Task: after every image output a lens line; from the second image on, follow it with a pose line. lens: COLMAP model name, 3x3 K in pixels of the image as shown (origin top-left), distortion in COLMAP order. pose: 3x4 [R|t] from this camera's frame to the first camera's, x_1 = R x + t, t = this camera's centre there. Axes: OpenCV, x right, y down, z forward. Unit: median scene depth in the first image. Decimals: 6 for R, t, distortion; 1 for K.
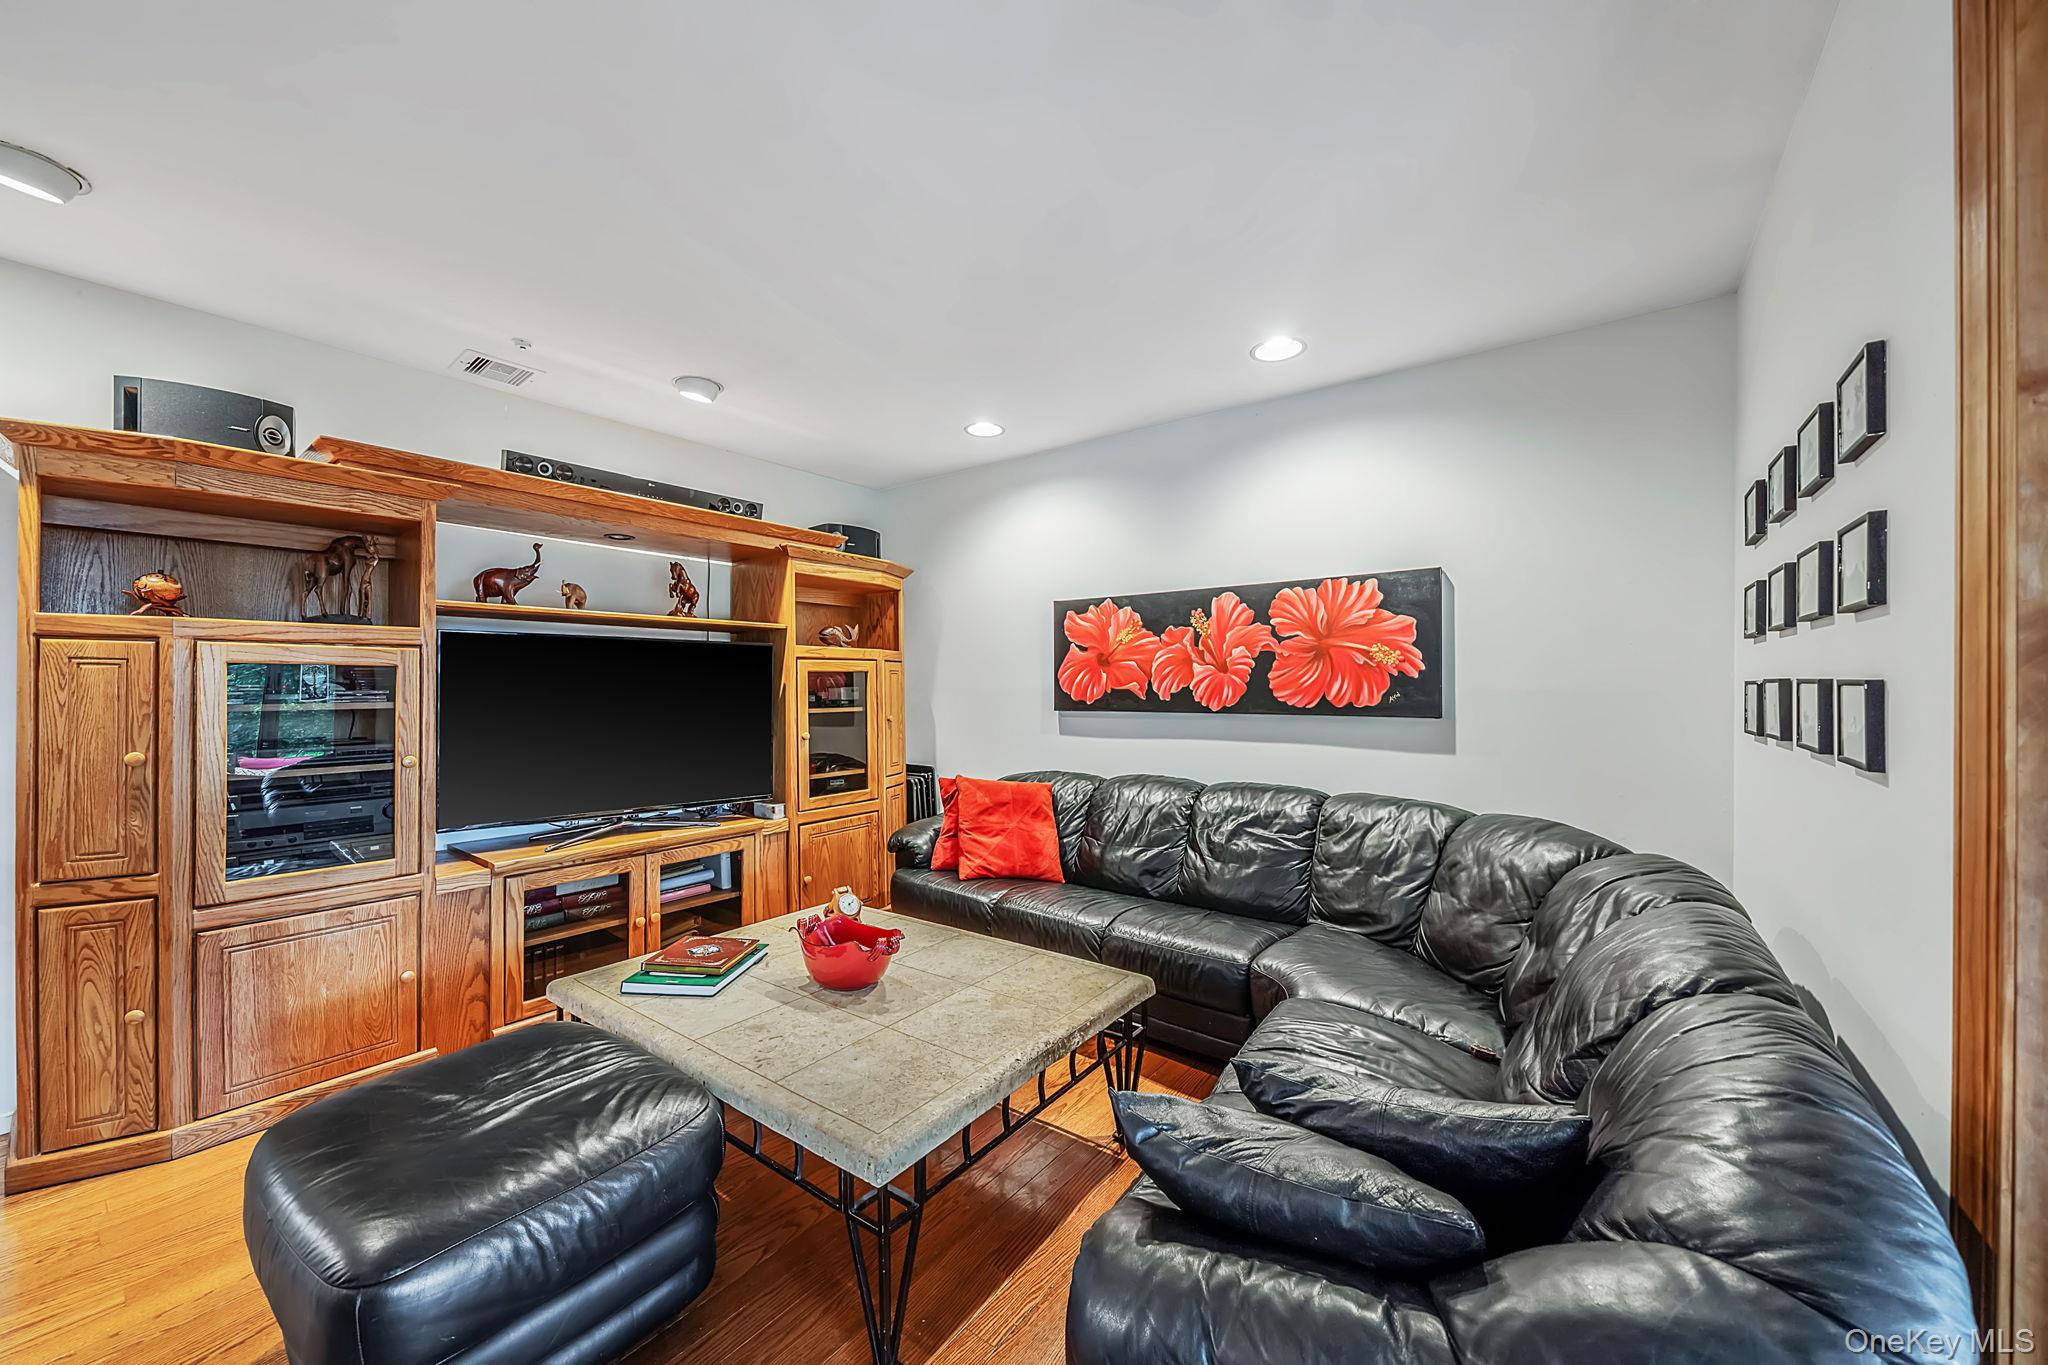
lens RADIAL K [[748.0, 0, 1024.0], [0, 748.0, 682.5], [0, 0, 1]] dist [-0.000017, 0.000050]
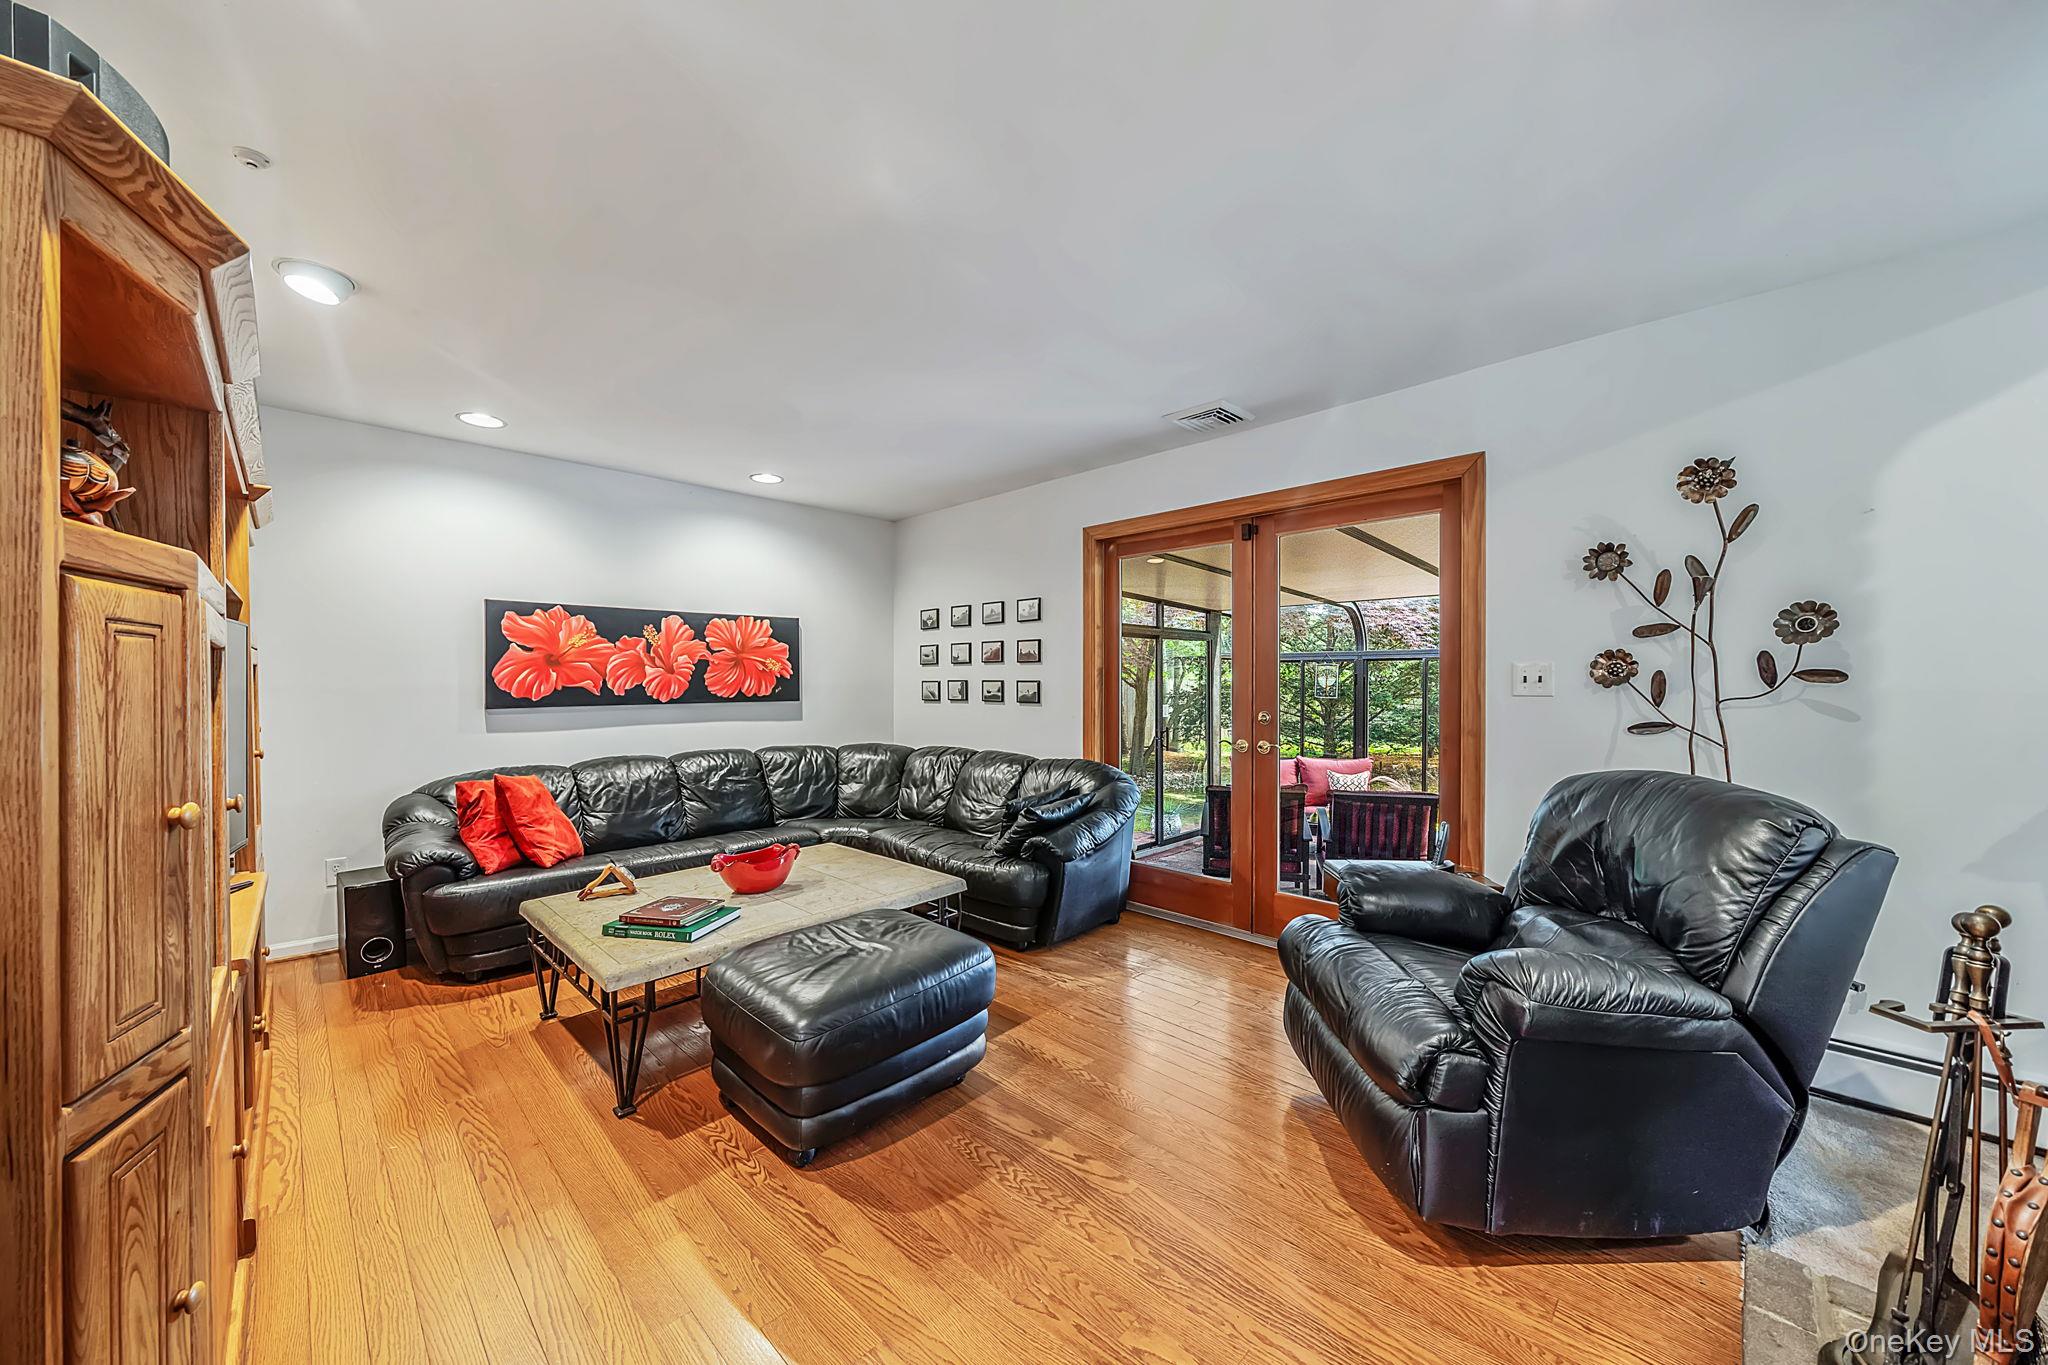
lens RADIAL K [[726.6, 0, 1024.0], [0, 726.6, 682.5], [0, 0, 1]] dist [-0.000113, -0.000044]
pose [[0.134300, -0.002340, 0.990938, -0.985255], [-0.003925, 0.999988, 0.002893, -0.003860], [-0.990933, -0.004278, 0.134289, 0.190872]]
